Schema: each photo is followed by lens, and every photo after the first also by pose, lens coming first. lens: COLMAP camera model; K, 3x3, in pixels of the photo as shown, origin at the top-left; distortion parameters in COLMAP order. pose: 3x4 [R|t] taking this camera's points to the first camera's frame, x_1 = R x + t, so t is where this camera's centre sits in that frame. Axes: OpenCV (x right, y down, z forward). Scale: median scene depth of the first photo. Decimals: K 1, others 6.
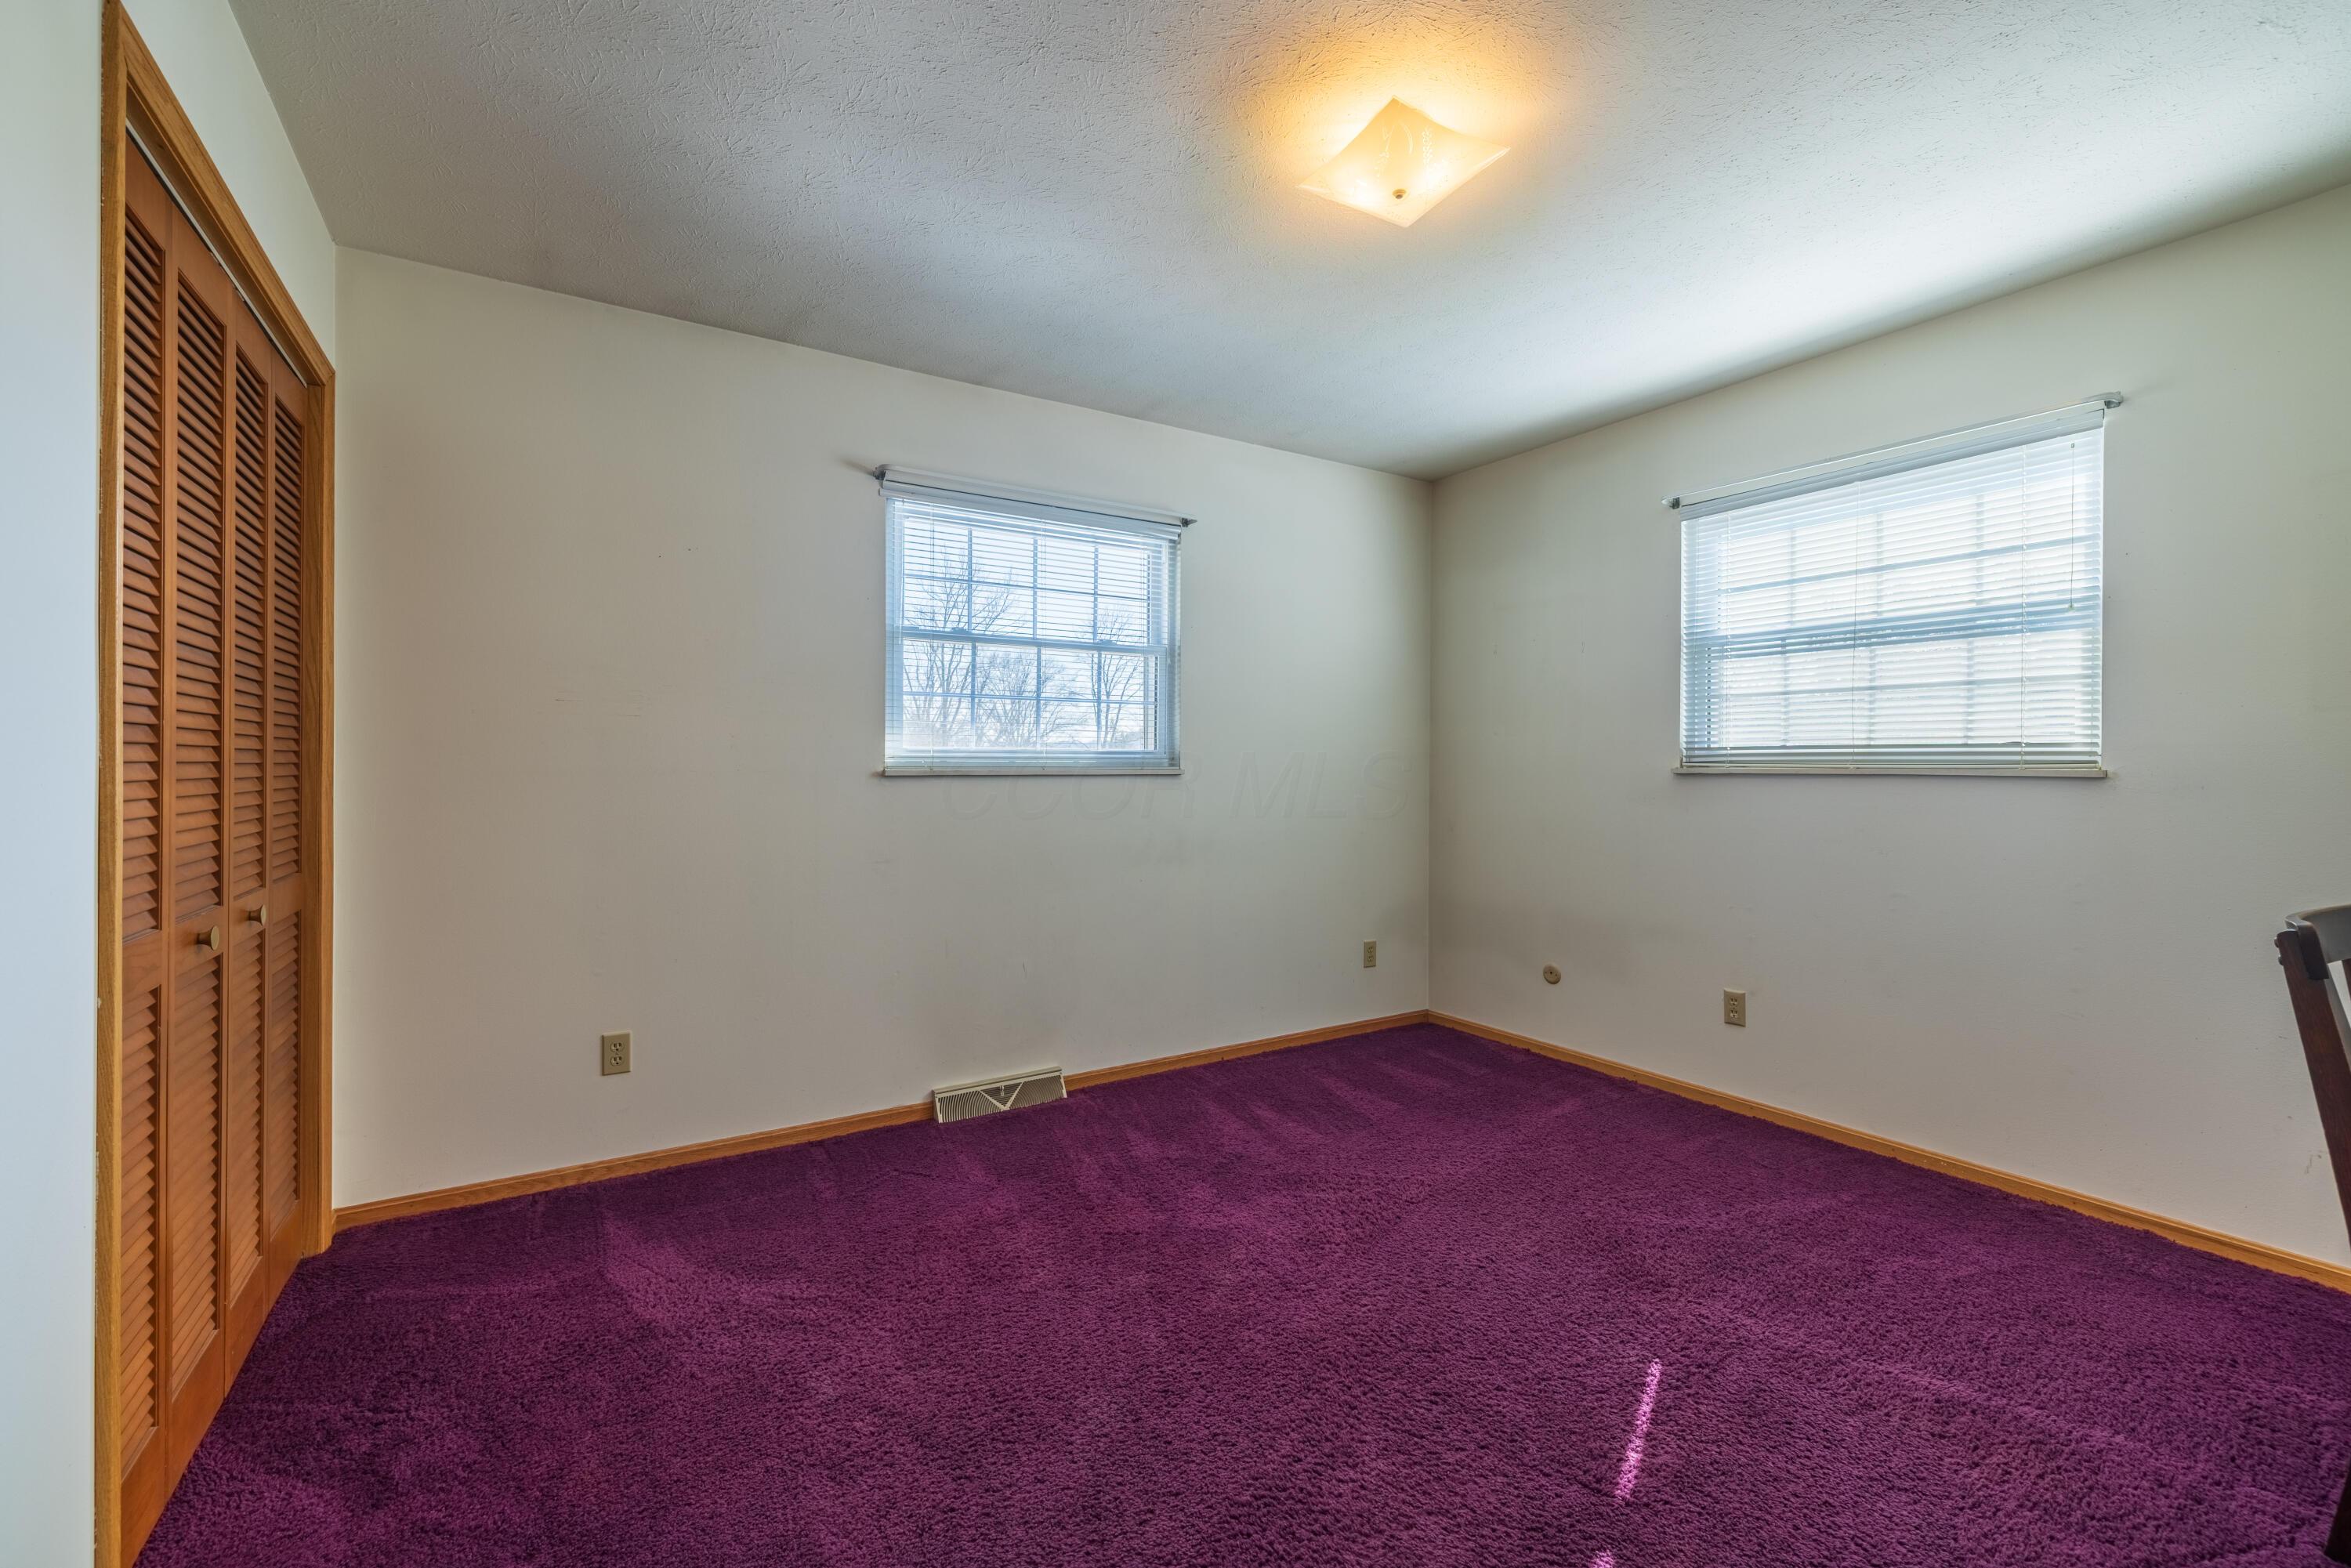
lens RADIAL K [[981.8, 0, 1175.5], [0, 981.8, 784.0], [0, 0, 1]] dist [-0.001518, -0.000005]
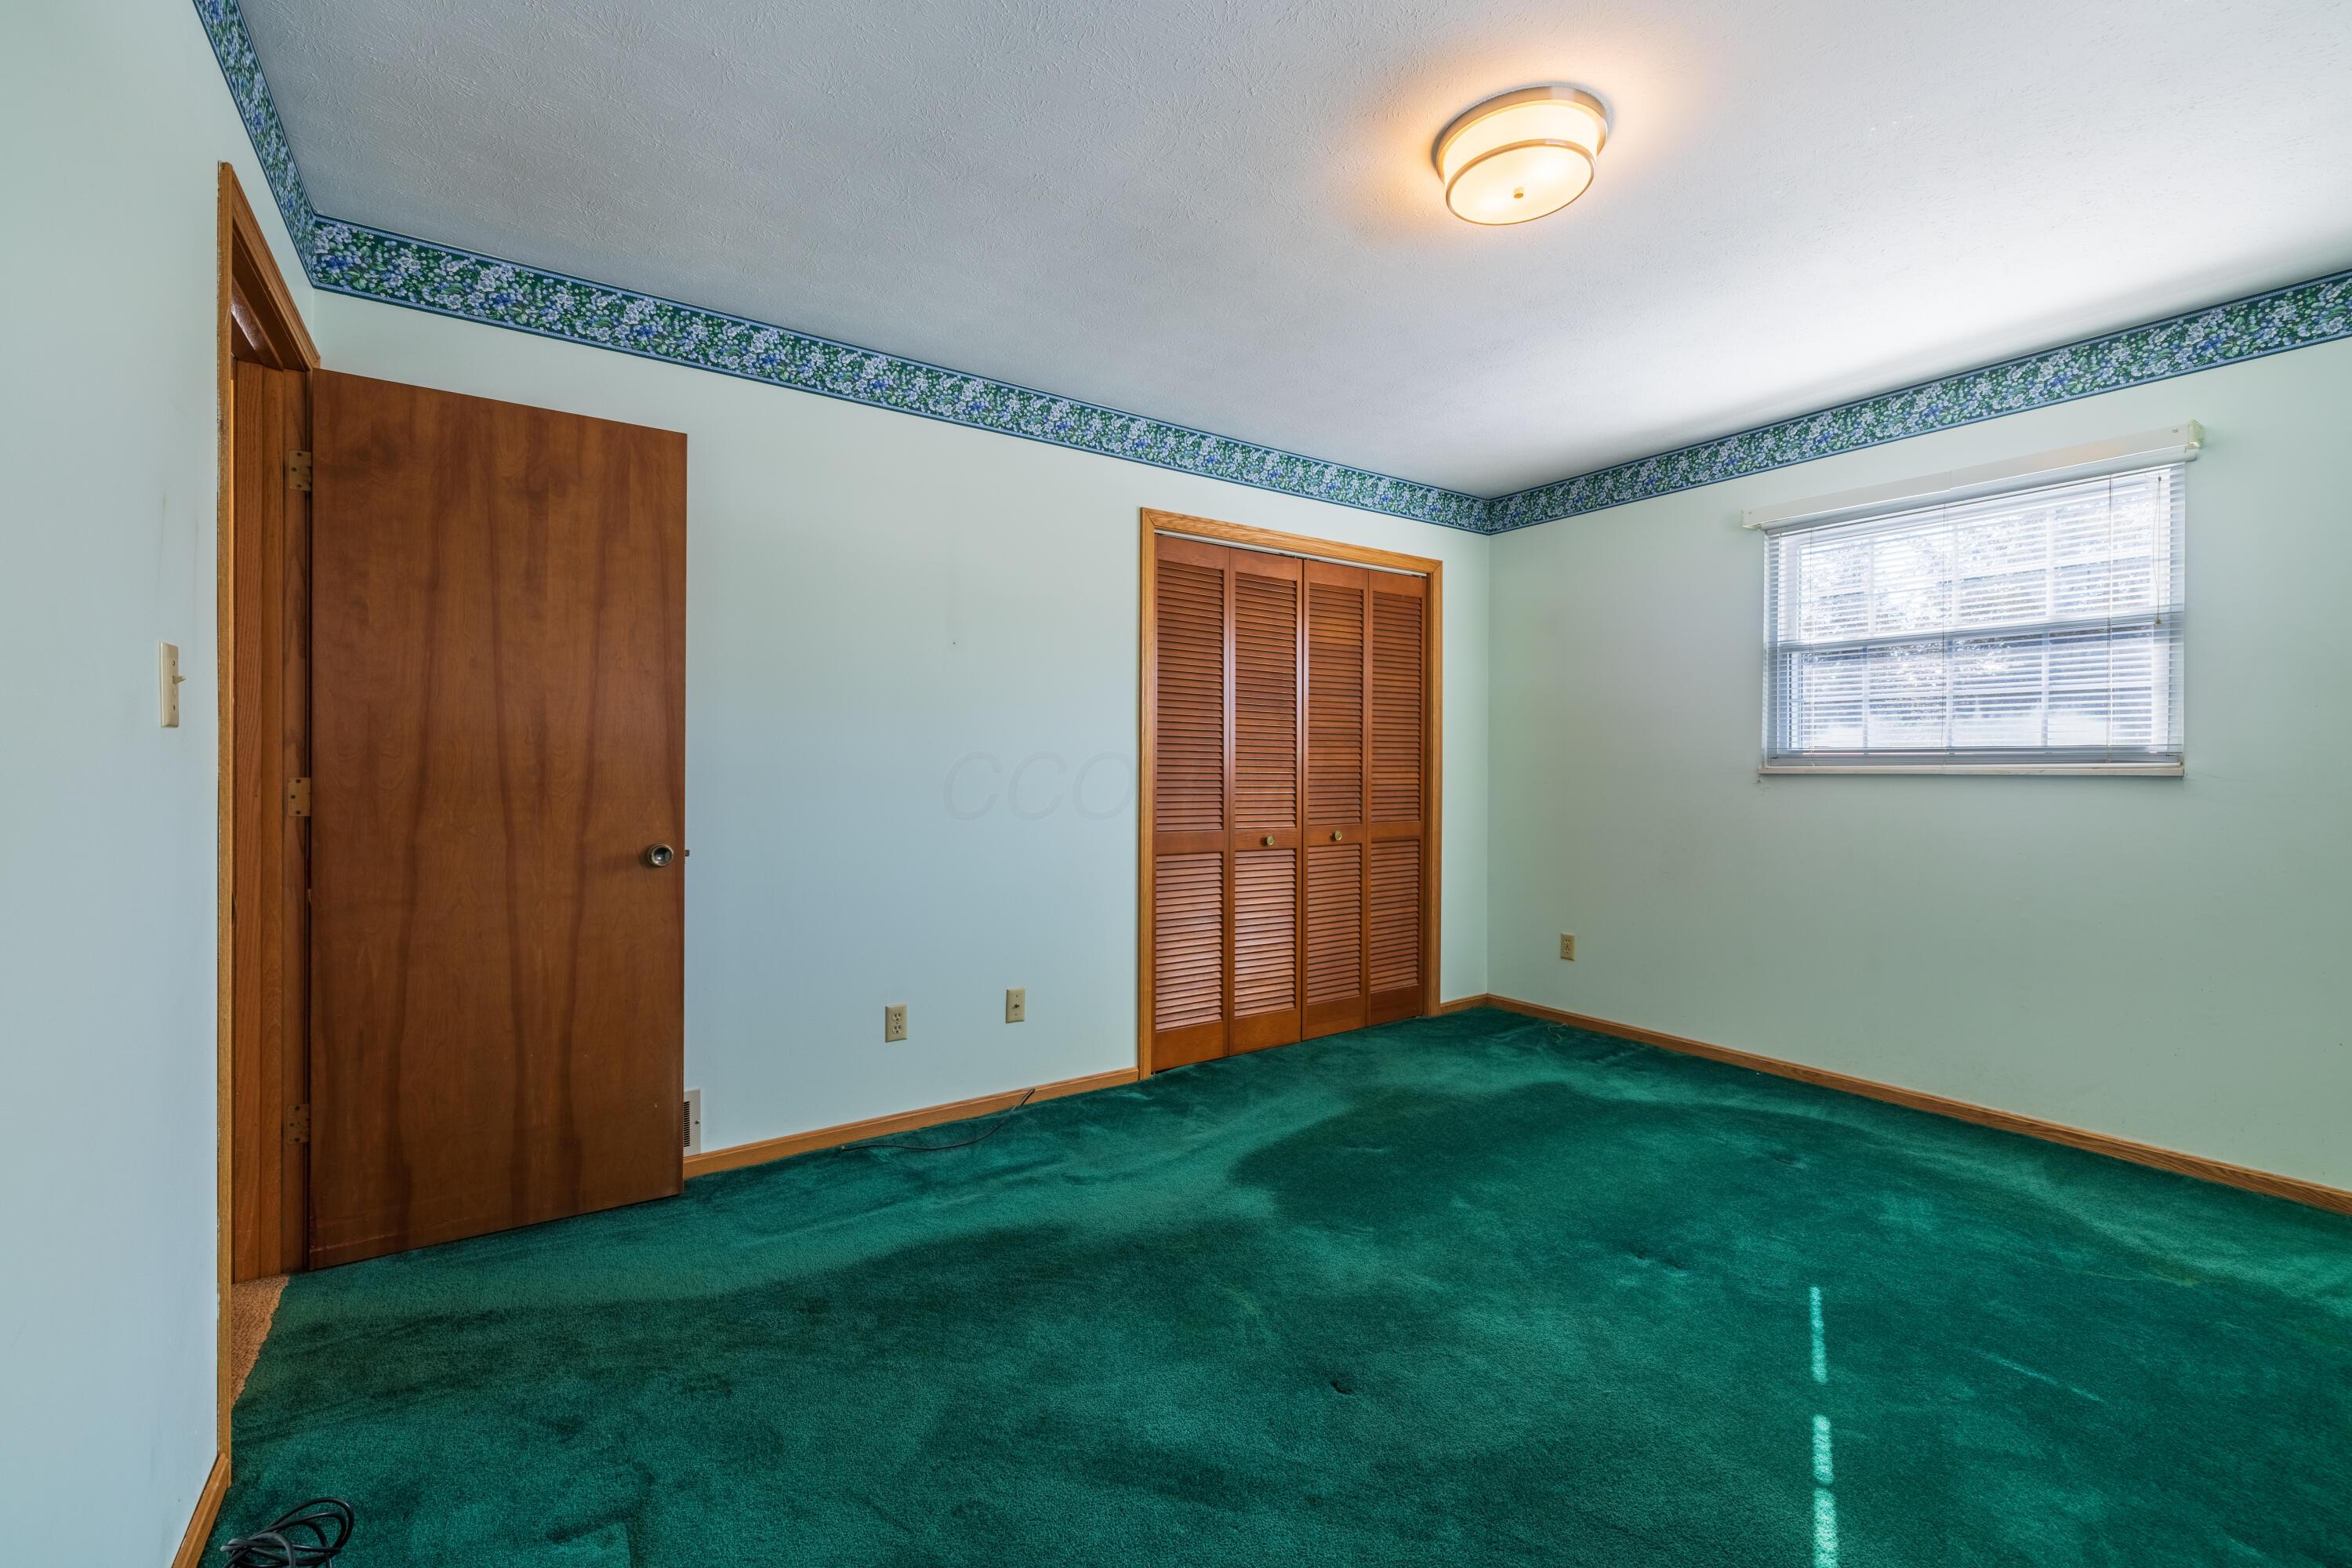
lens RADIAL K [[982.3, 0, 1176.0], [0, 982.3, 784.0], [0, 0, 1]] dist [-0.001518, -0.000005]
pose [[0.999145, 0.006752, 0.040797, -0.204532], [-0.006875, 0.999972, 0.002864, 0.006489], [-0.040776, -0.003142, 0.999163, -0.060084]]
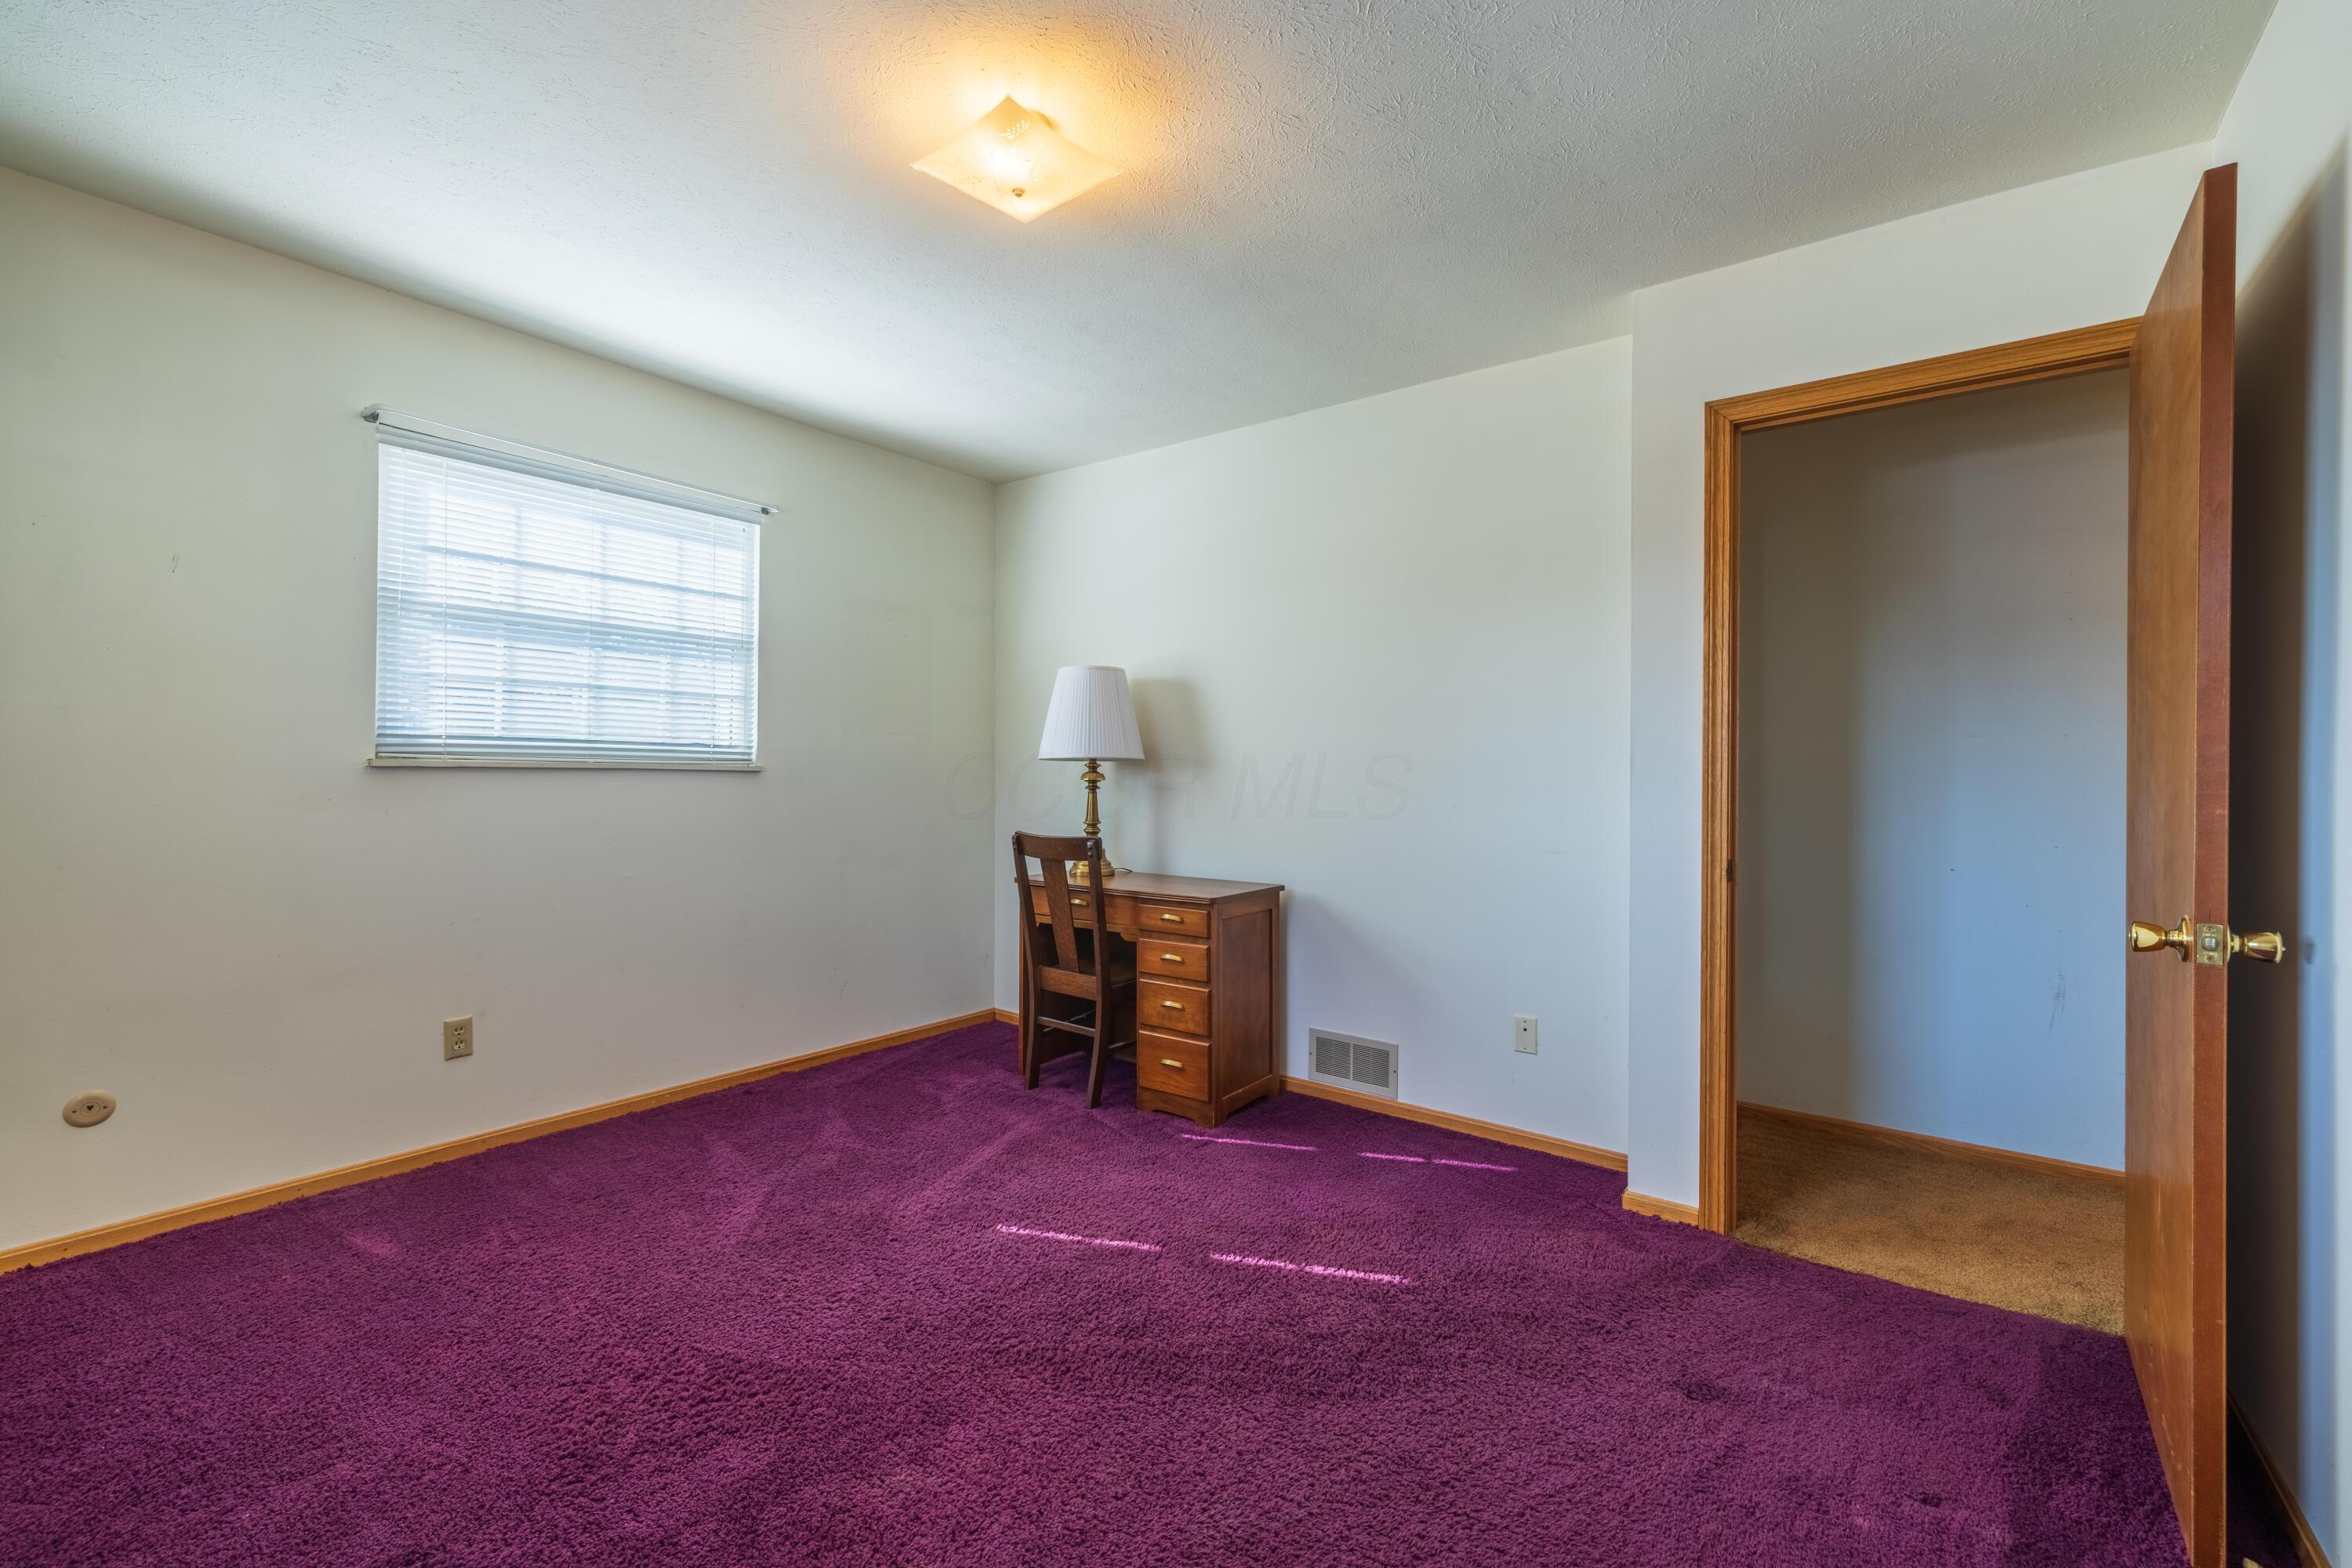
lens RADIAL K [[982.3, 0, 1176.0], [0, 982.3, 784.0], [0, 0, 1]] dist [-0.001518, -0.000005]
pose [[-0.354817, -0.021017, 0.934700, -0.507786], [0.001527, 0.999733, 0.023059, -0.015830], [-0.934935, 0.009609, -0.354690, 0.794418]]
